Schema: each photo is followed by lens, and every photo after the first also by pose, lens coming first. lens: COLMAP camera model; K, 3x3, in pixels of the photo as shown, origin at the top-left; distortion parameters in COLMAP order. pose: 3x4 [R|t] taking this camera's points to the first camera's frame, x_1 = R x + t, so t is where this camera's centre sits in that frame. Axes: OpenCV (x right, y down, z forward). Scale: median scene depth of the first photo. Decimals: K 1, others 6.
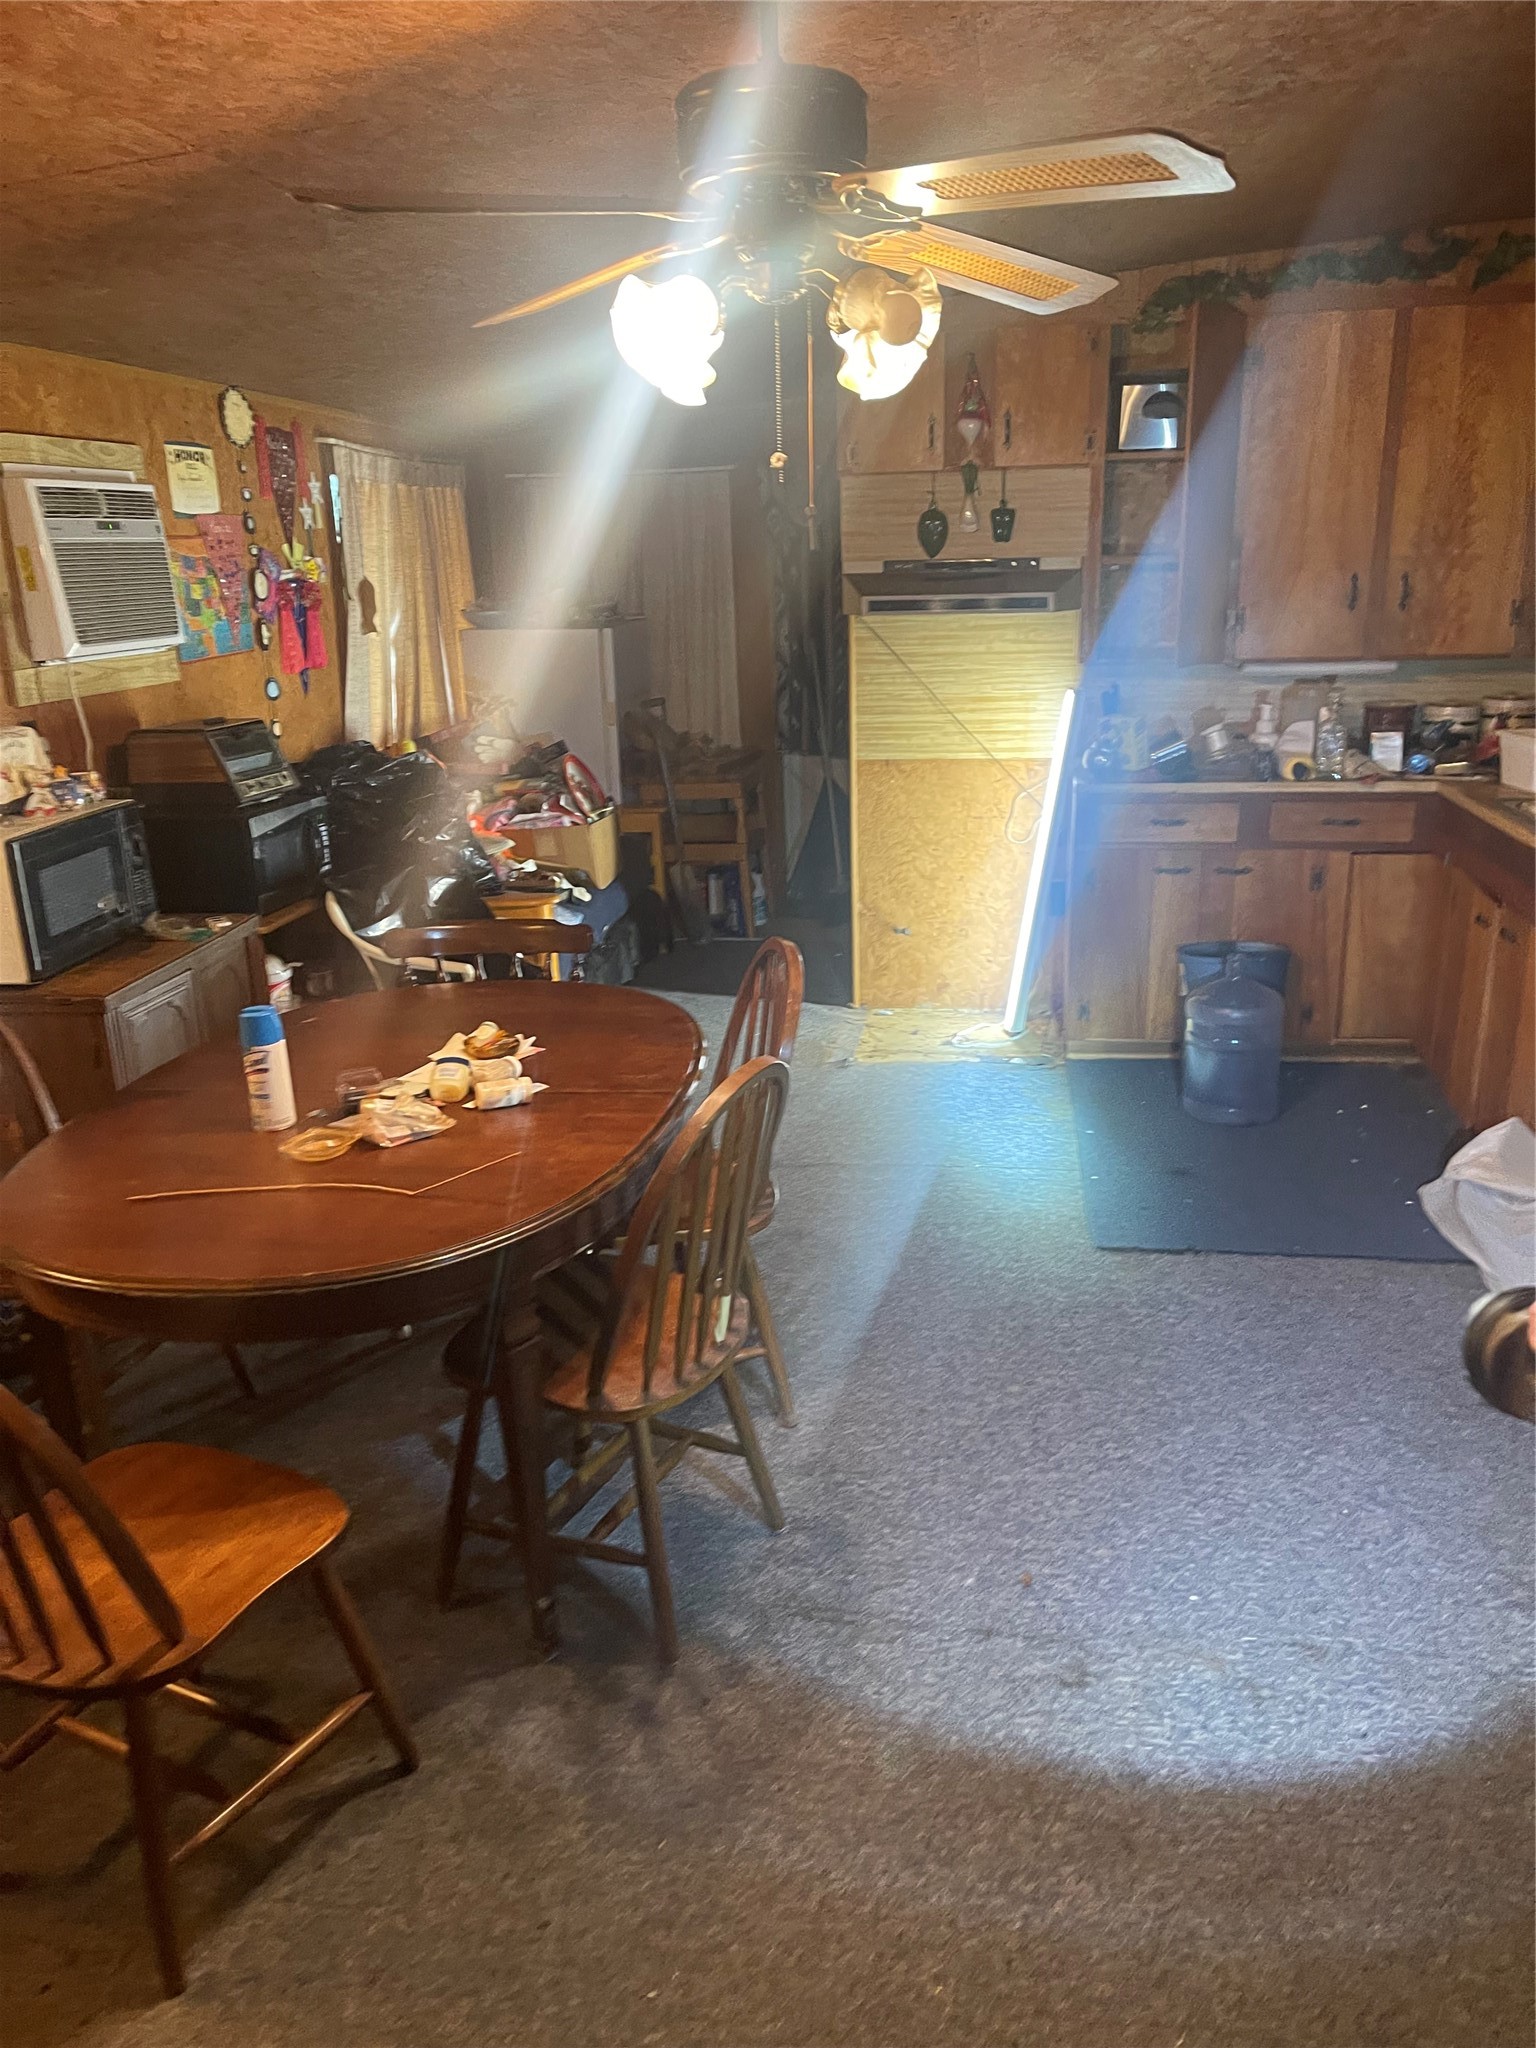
lens RADIAL K [[1520.6, 0, 773.2], [0, 1520.6, 1012.2], [0, 0, 1]] dist [0.036294, -0.005339]
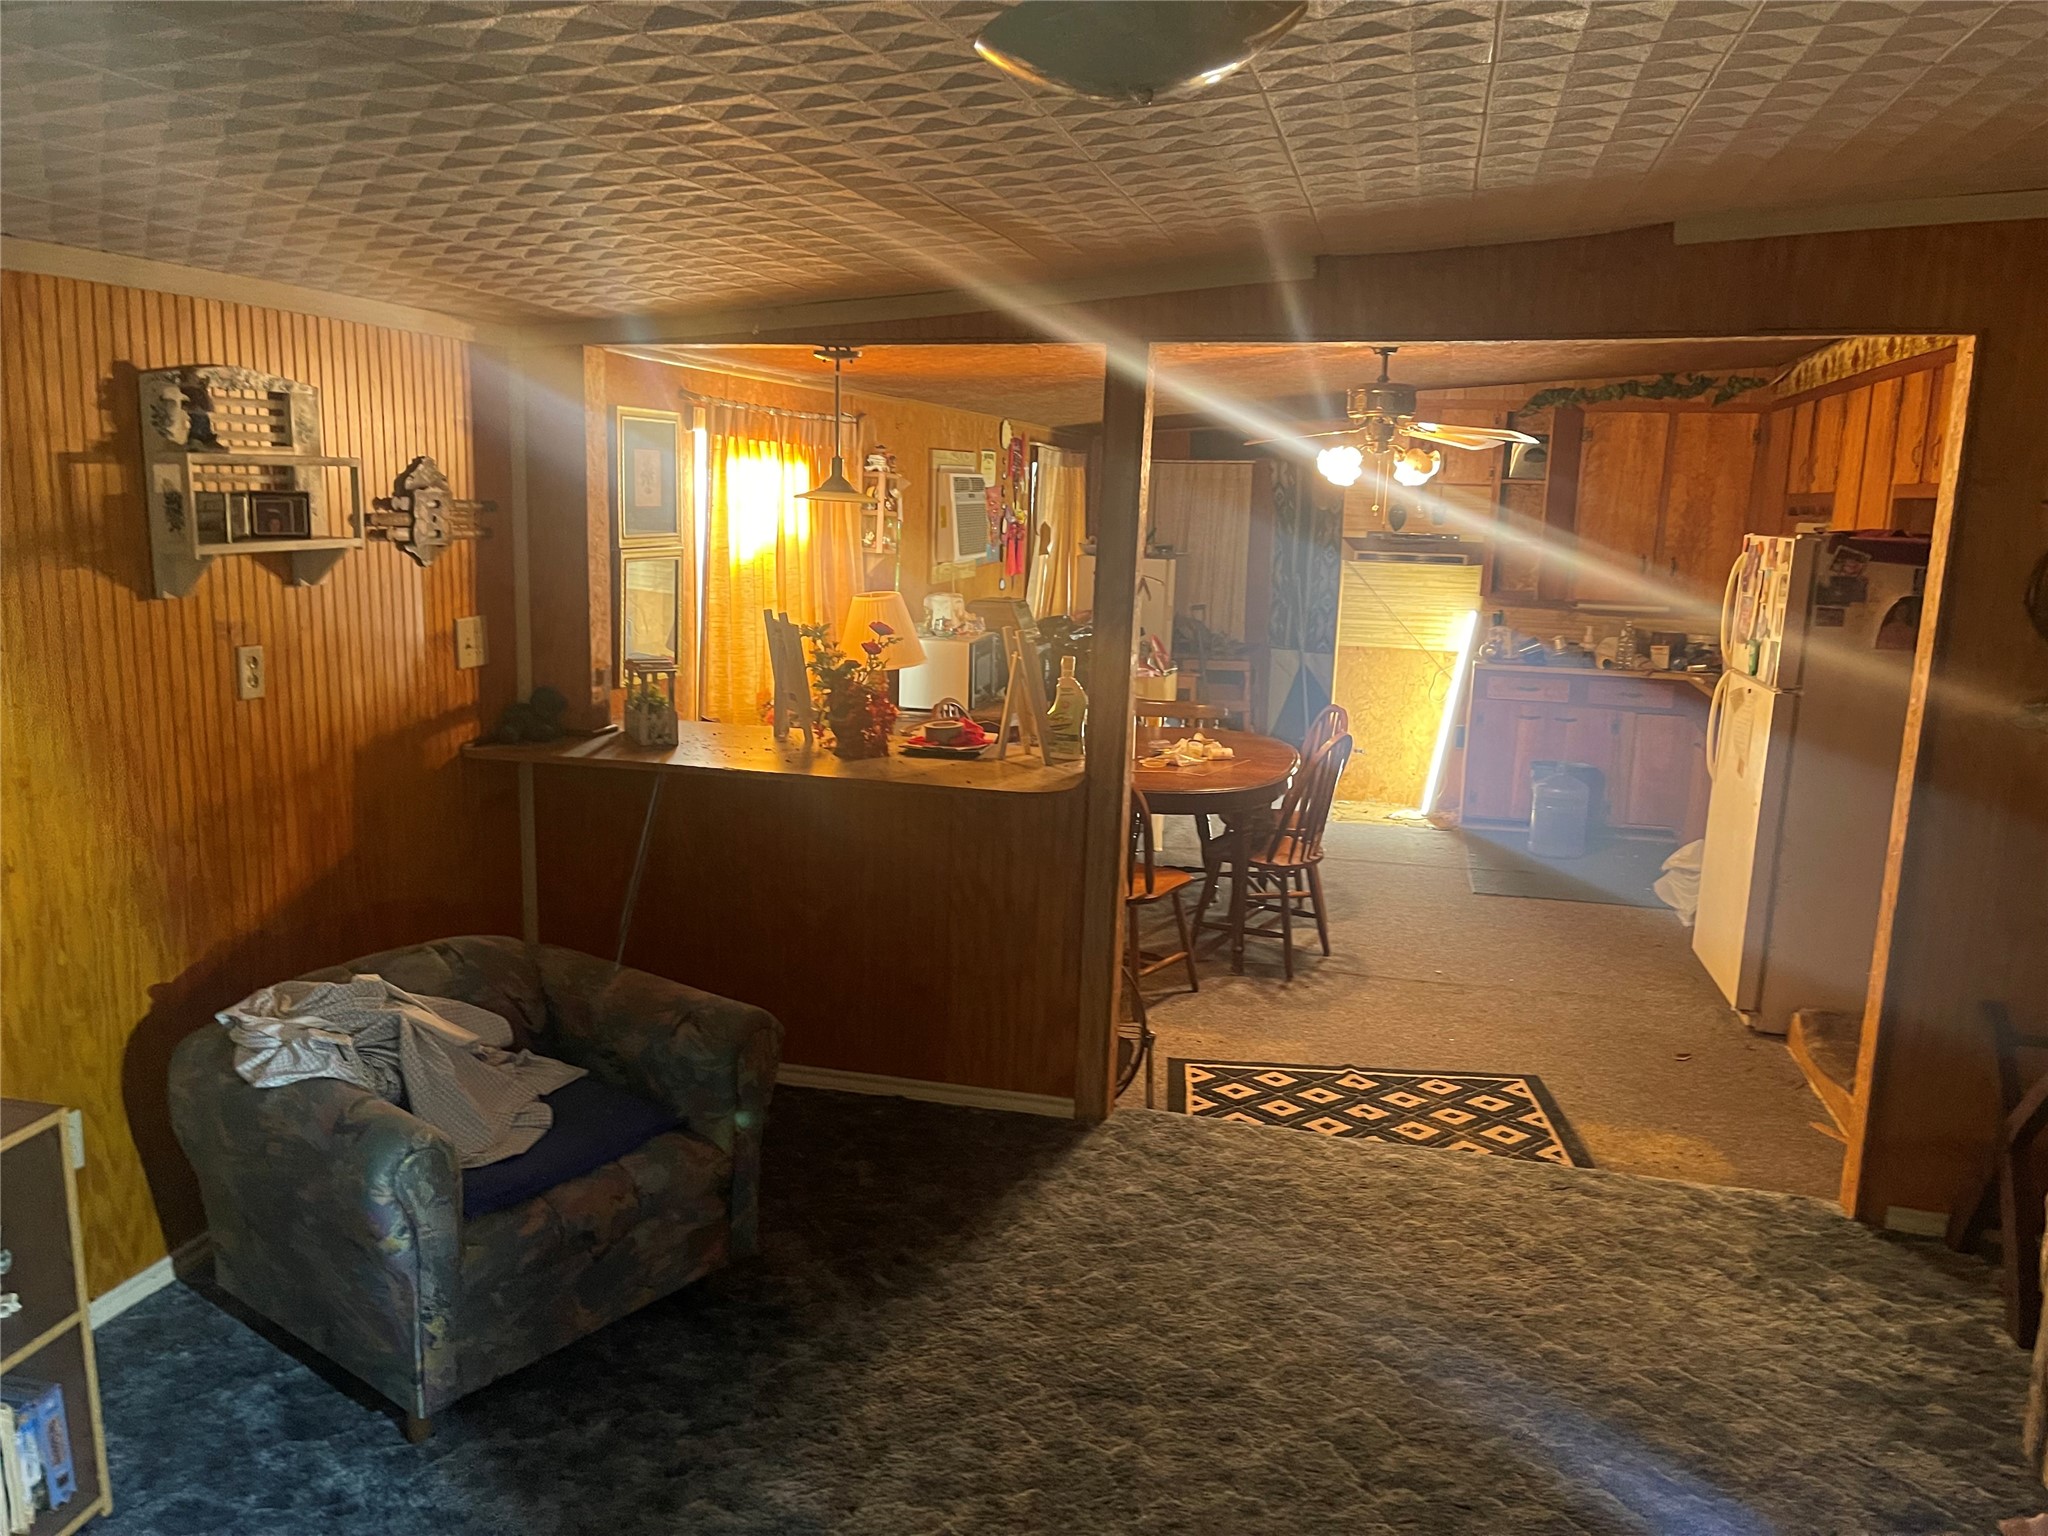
lens RADIAL K [[1520.6, 0, 1026.7], [0, 1520.6, 782.9], [0, 0, 1]] dist [0.036294, -0.005339]
pose [[0.994094, 0.070385, -0.082598, -0.154926], [-0.078295, 0.992221, -0.096790, 0.193083], [0.075143, 0.102686, 0.991872, -0.745376]]
